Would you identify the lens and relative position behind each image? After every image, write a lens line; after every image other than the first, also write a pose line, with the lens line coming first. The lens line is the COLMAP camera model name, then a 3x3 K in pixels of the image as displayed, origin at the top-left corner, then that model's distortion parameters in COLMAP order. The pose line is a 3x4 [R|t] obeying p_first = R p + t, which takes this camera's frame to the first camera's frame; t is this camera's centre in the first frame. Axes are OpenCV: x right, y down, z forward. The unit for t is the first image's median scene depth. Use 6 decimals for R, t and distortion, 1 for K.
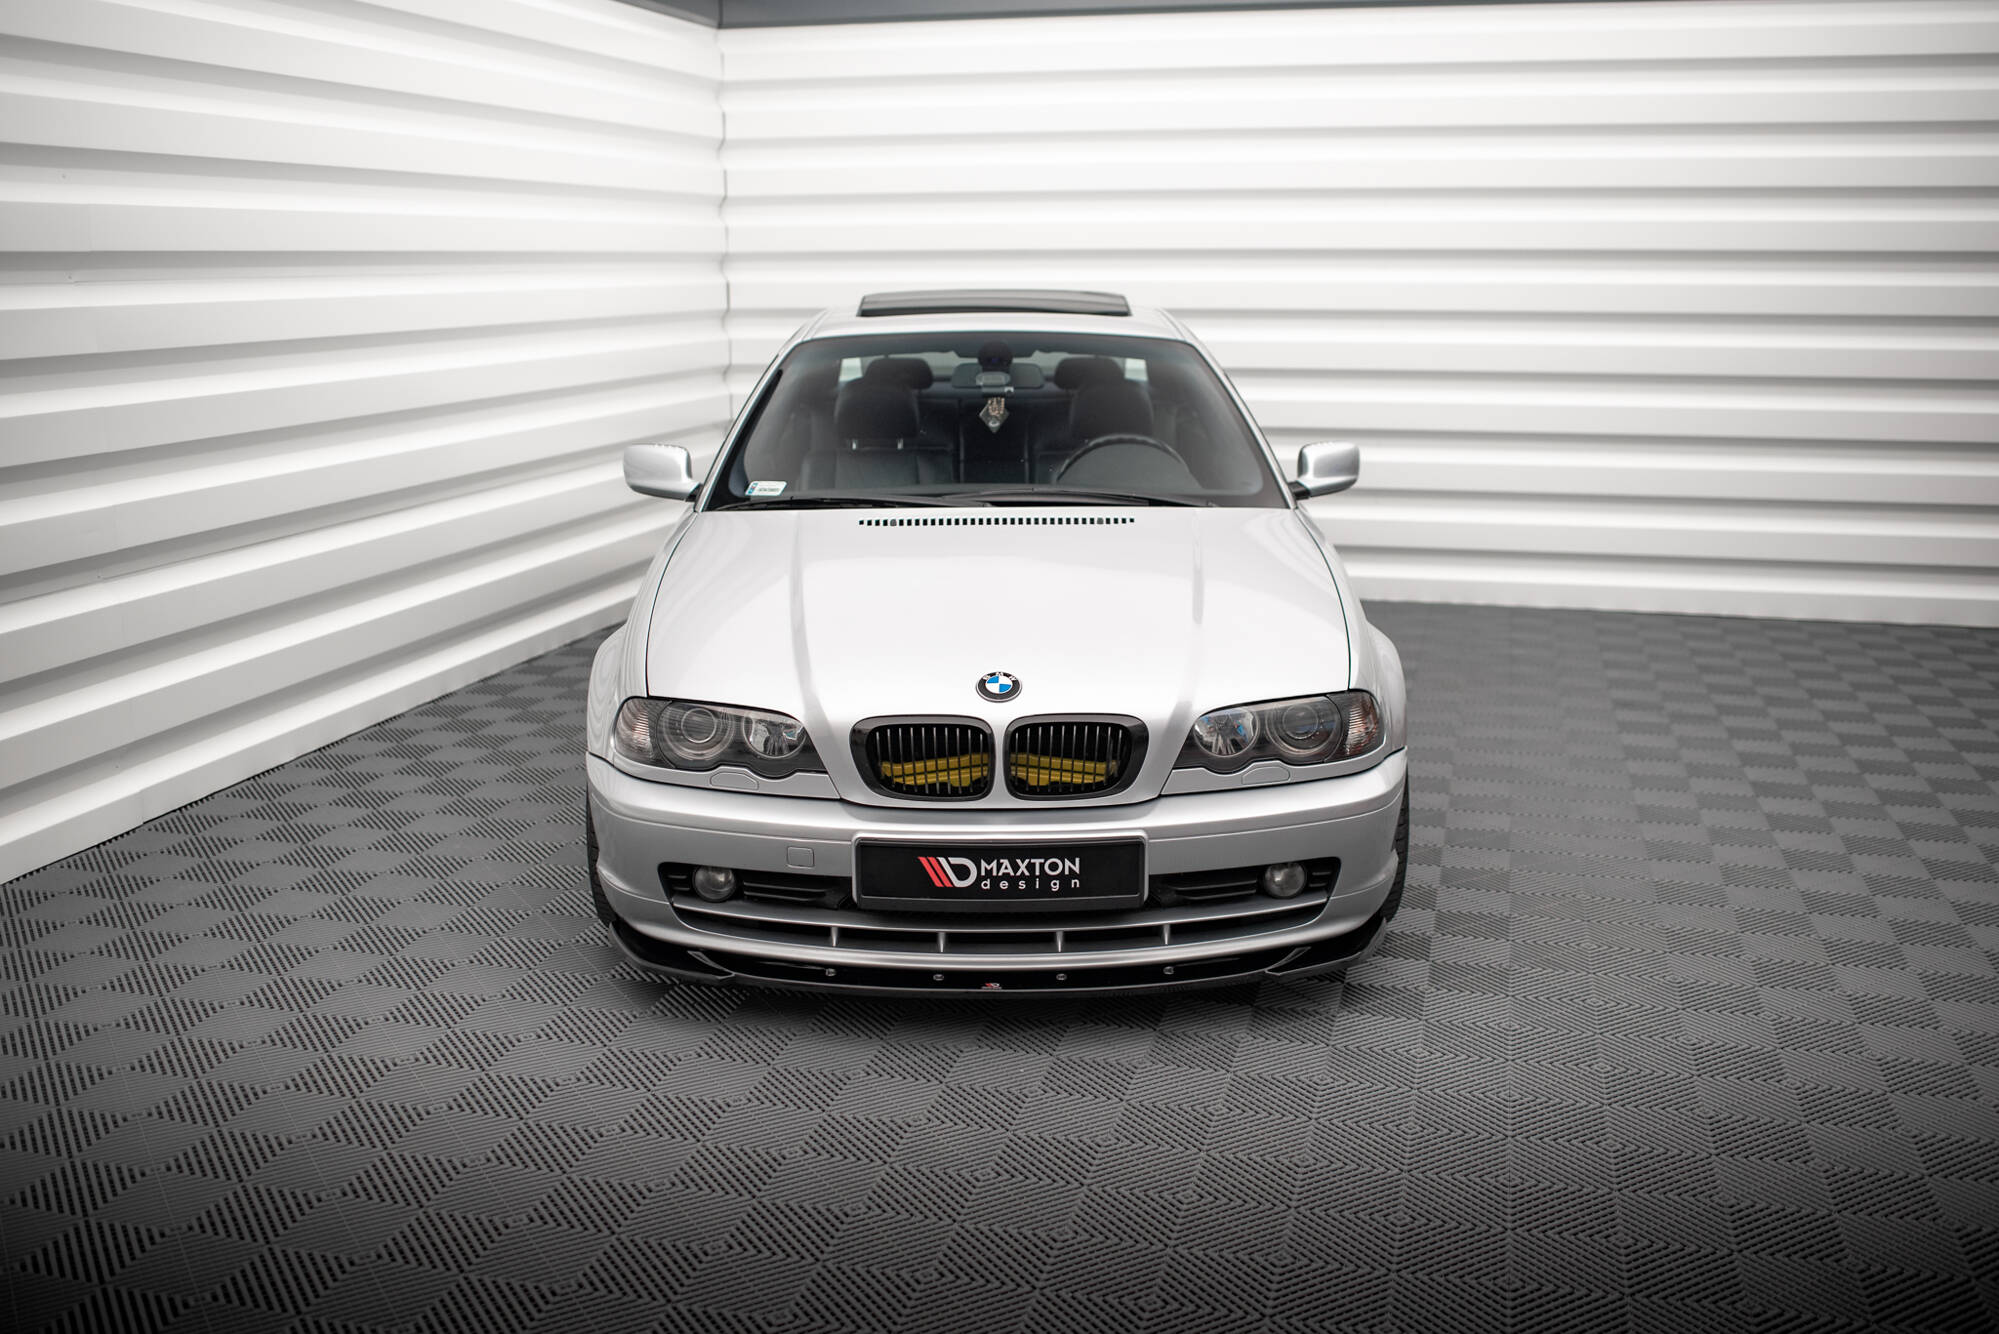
lens RADIAL K [[1939.5, 0, 999.5], [0, 1939.5, 667.0], [0, 0, 1]] dist [-0.078682, 0.000580]
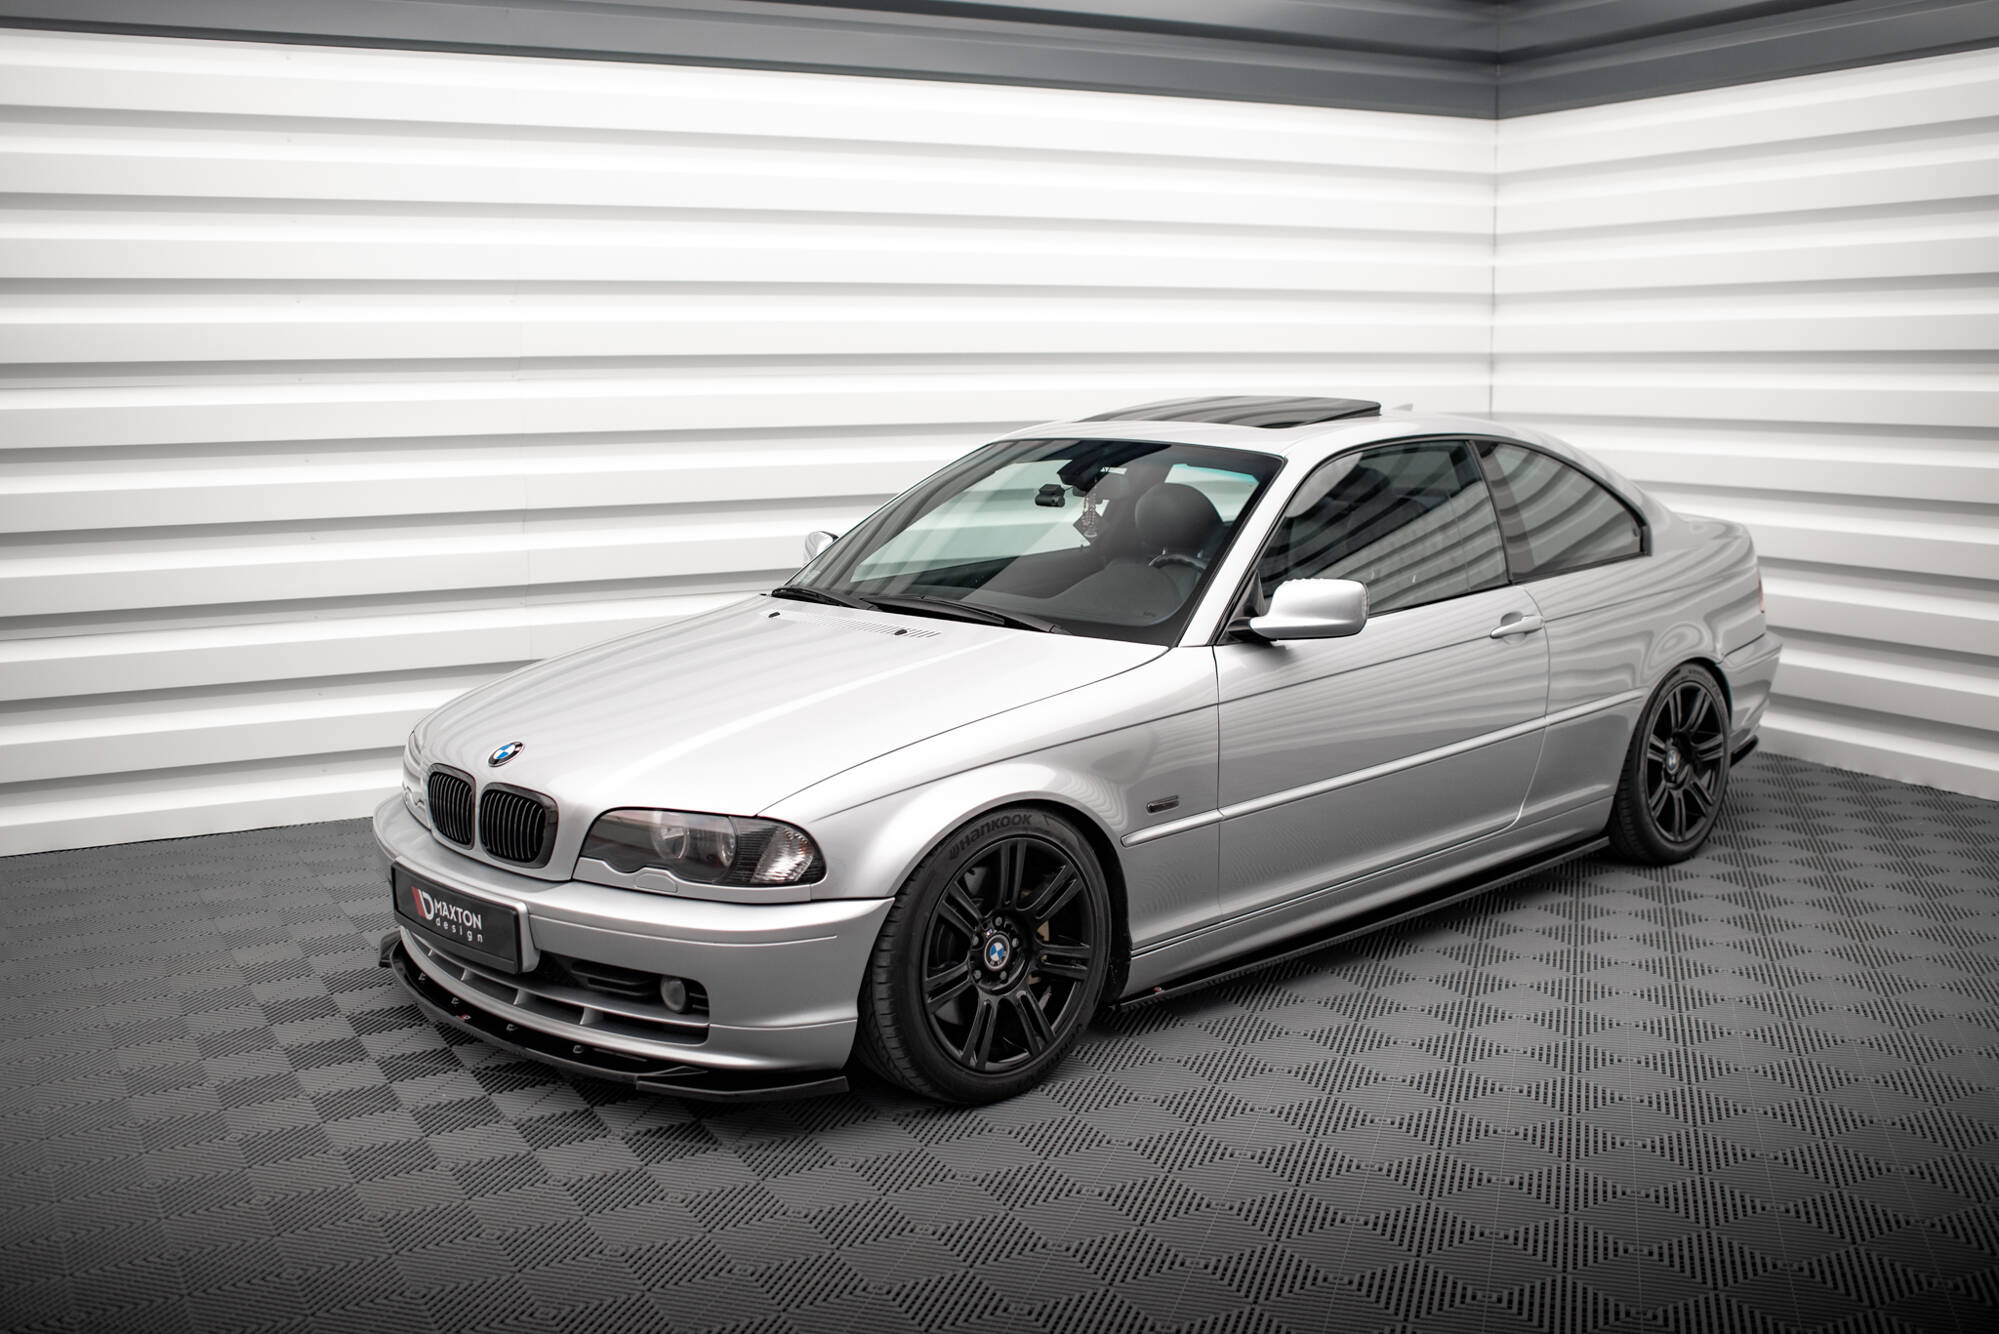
lens RADIAL K [[1984.1, 0, 974.6], [0, 1984.1, 666.6], [0, 0, 1]] dist [-0.070815, -0.007491]
pose [[0.675764, 0.113525, -0.728324, 1.008546], [-0.149624, 0.988625, 0.015272, -0.097582], [0.721773, 0.098655, 0.685063, 0.416744]]
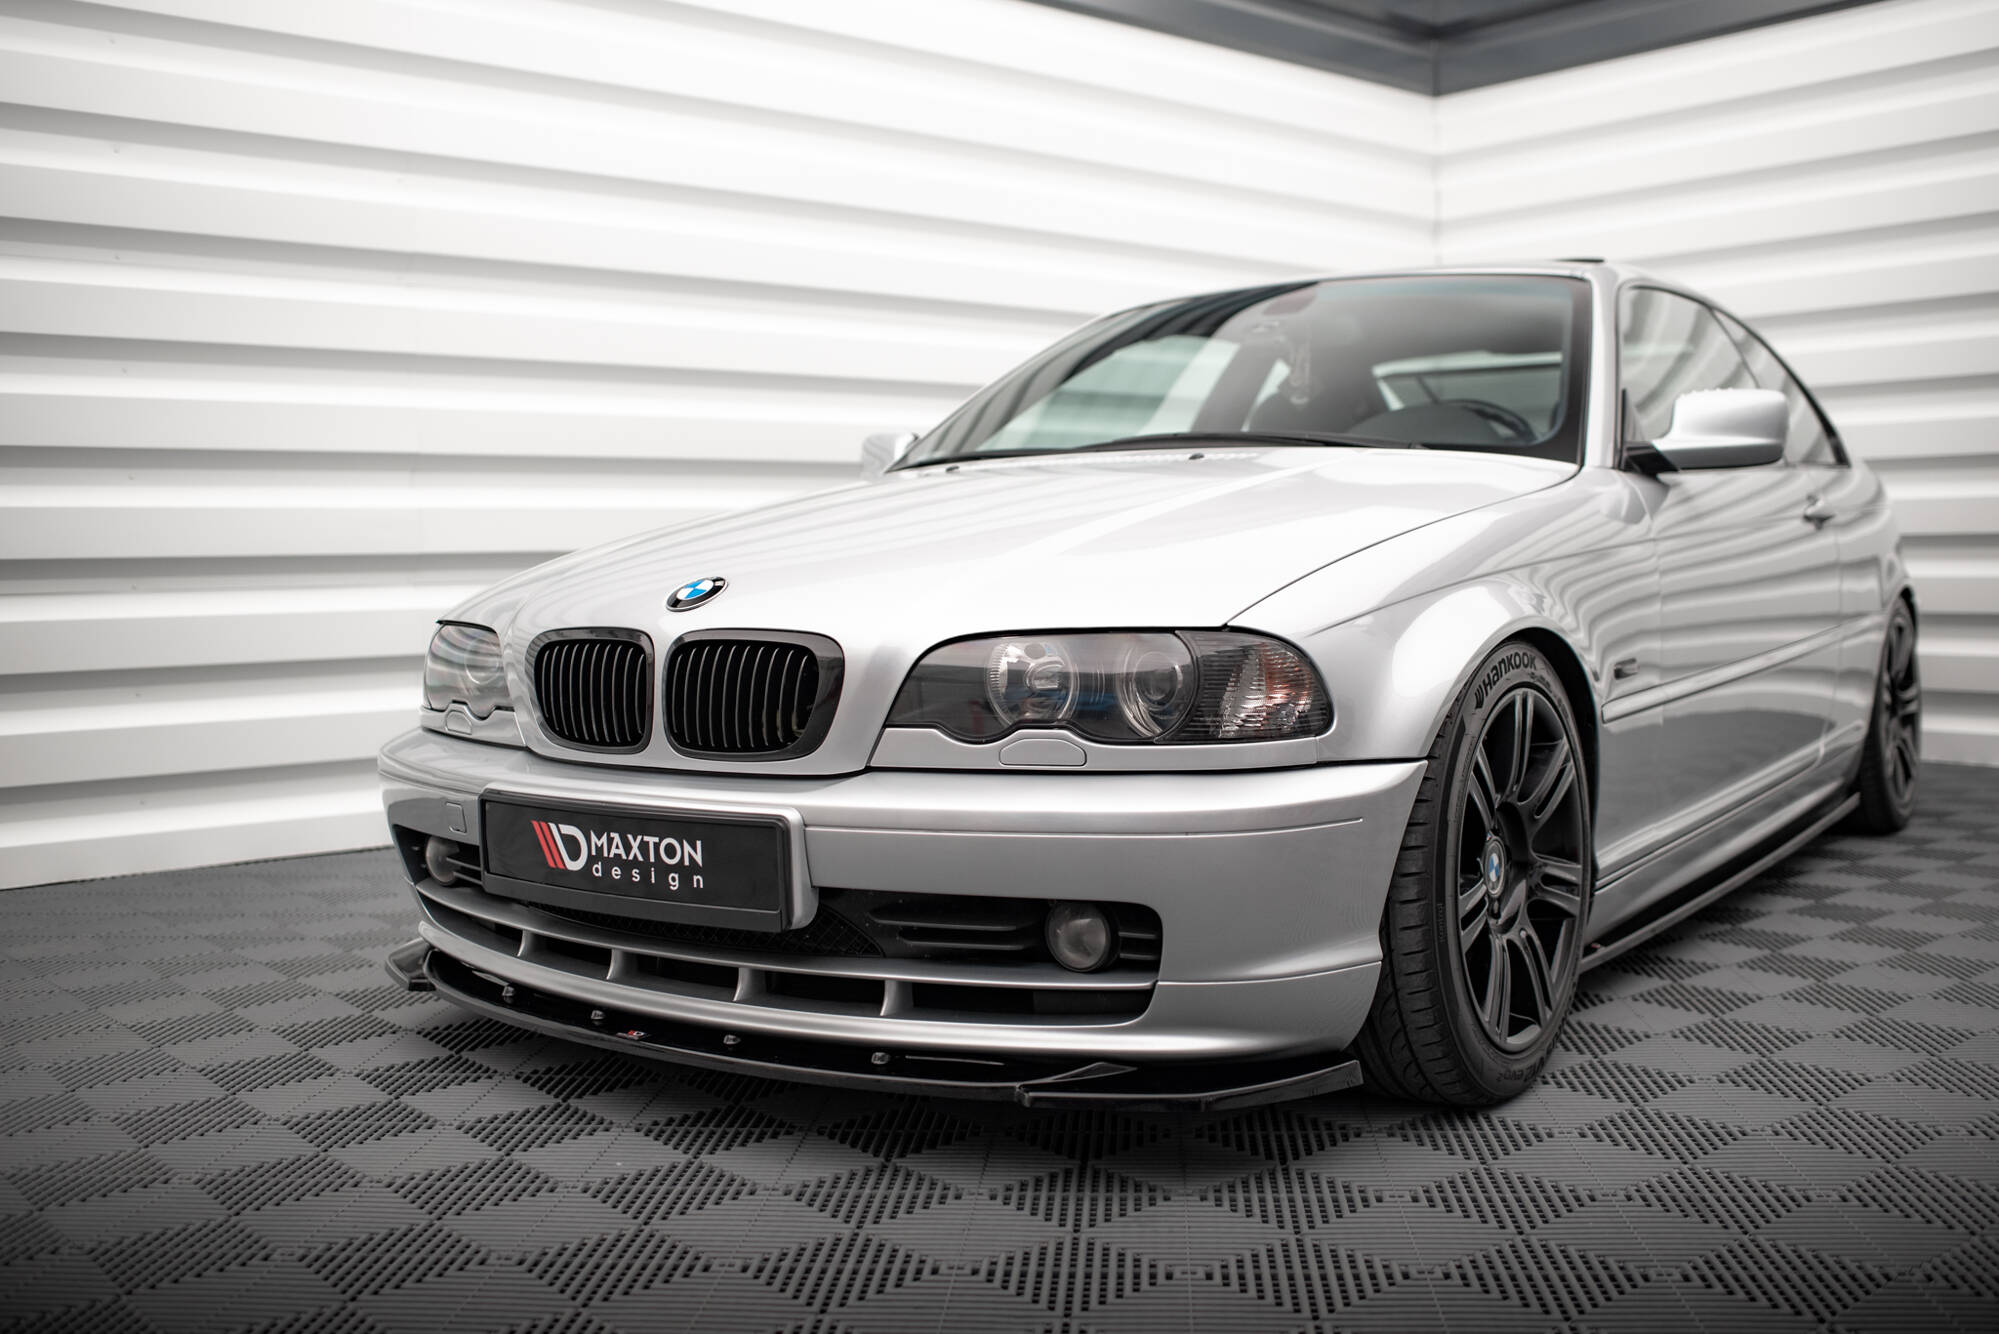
lens RADIAL K [[1939.5, 0, 999.5], [0, 1939.5, 667.0], [0, 0, 1]] dist [-0.078682, 0.000580]
pose [[0.819667, 0.028598, -0.572126, 0.481543], [-0.109005, 0.988291, -0.106768, 0.097515], [0.562374, 0.149879, 0.813186, 0.514069]]
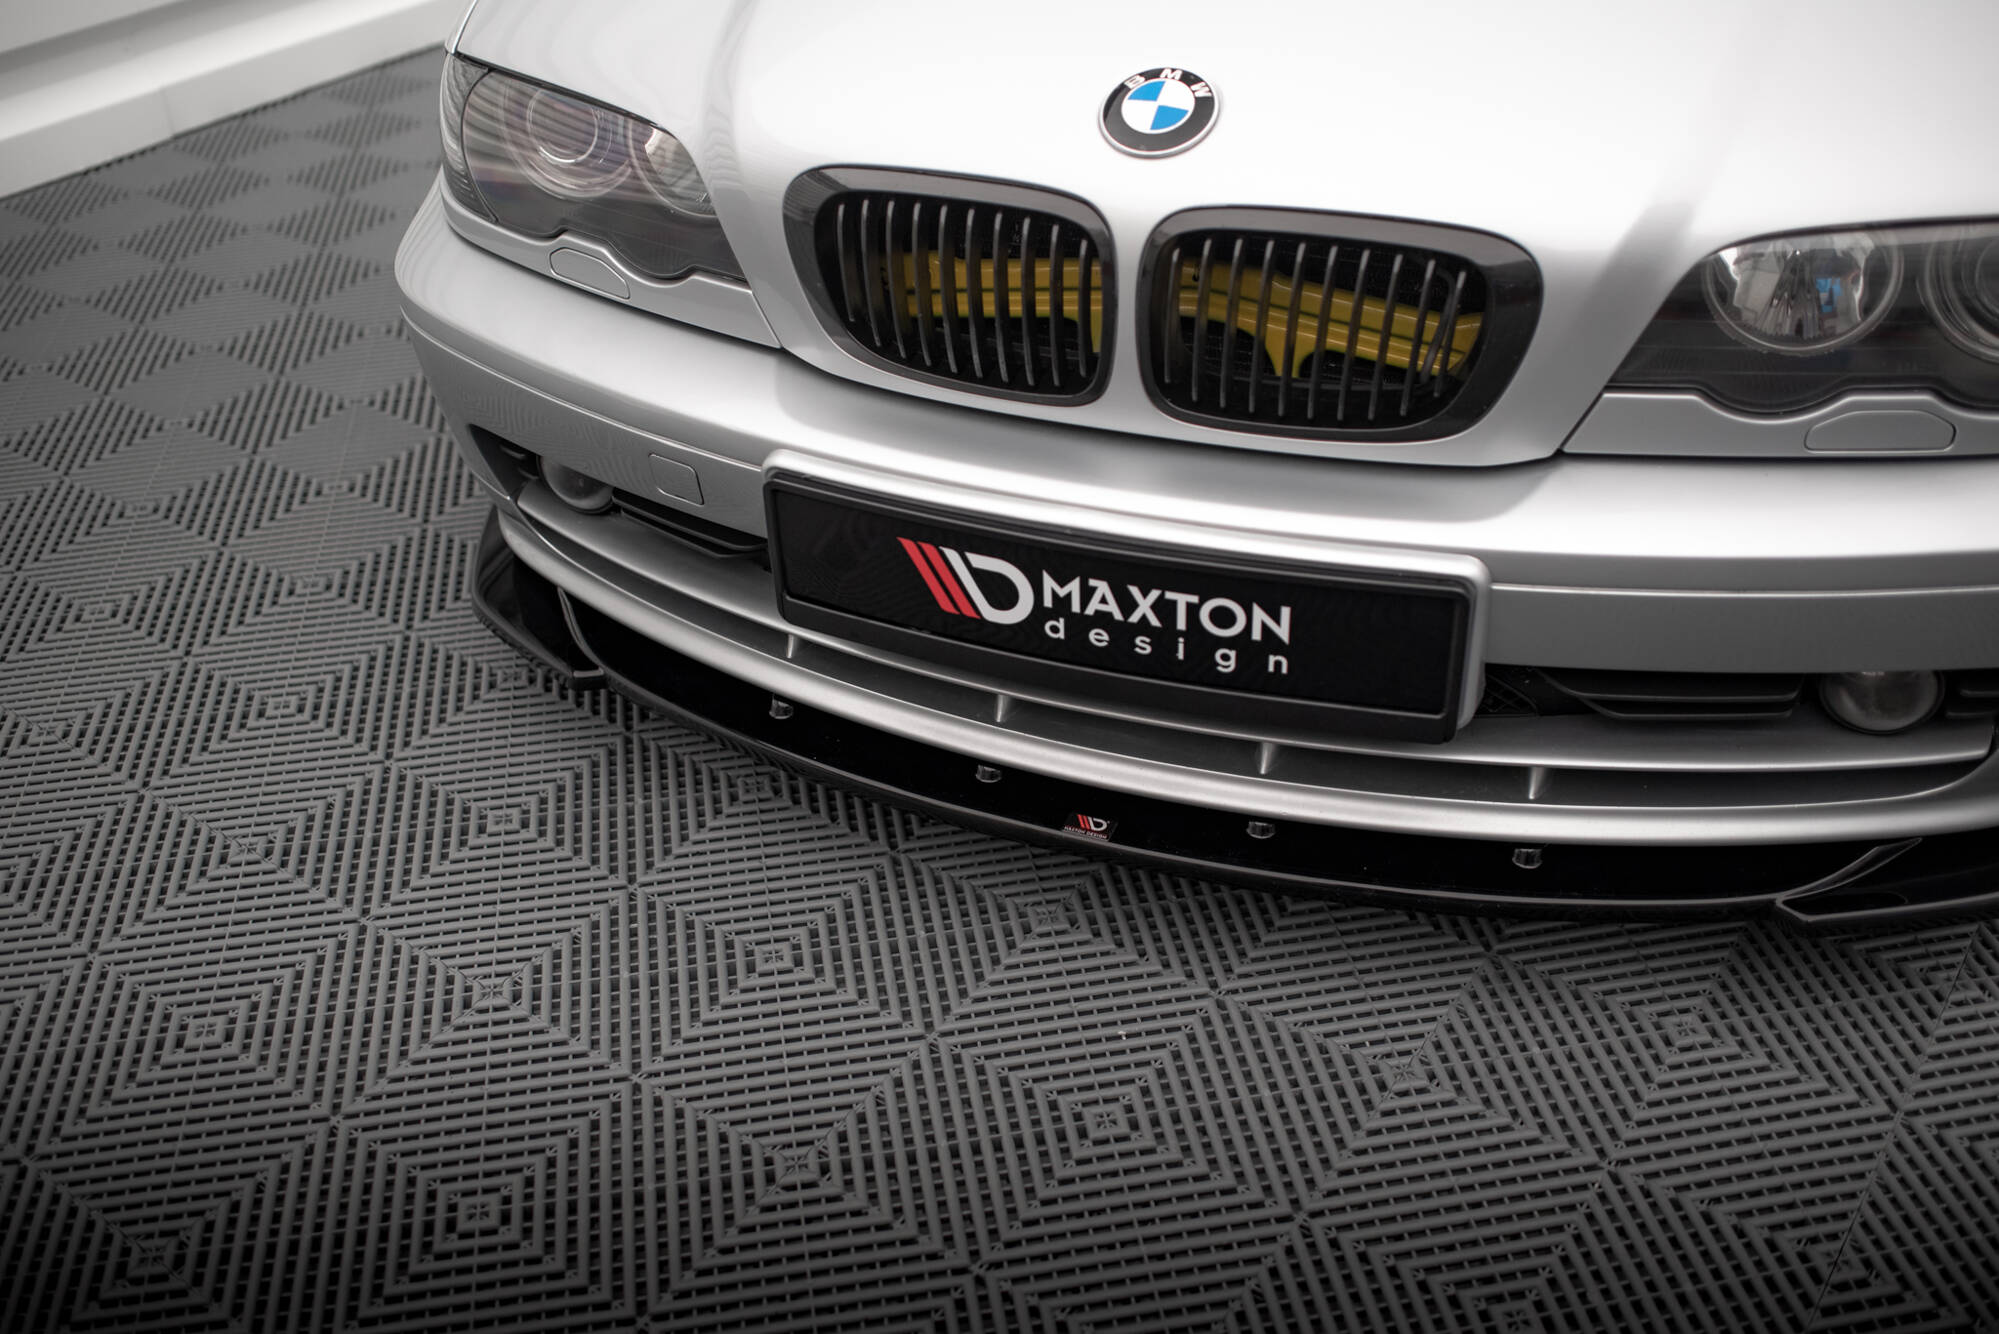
lens RADIAL K [[1933.1, 0, 1001.5], [0, 1933.1, 623.2], [0, 0, 1]] dist [-0.056840, 0.003266]
pose [[0.931455, 0.173831, -0.319647, 0.107298], [-0.045126, 0.926905, 0.372572, -0.035207], [0.361047, -0.332610, 0.871215, 0.640980]]
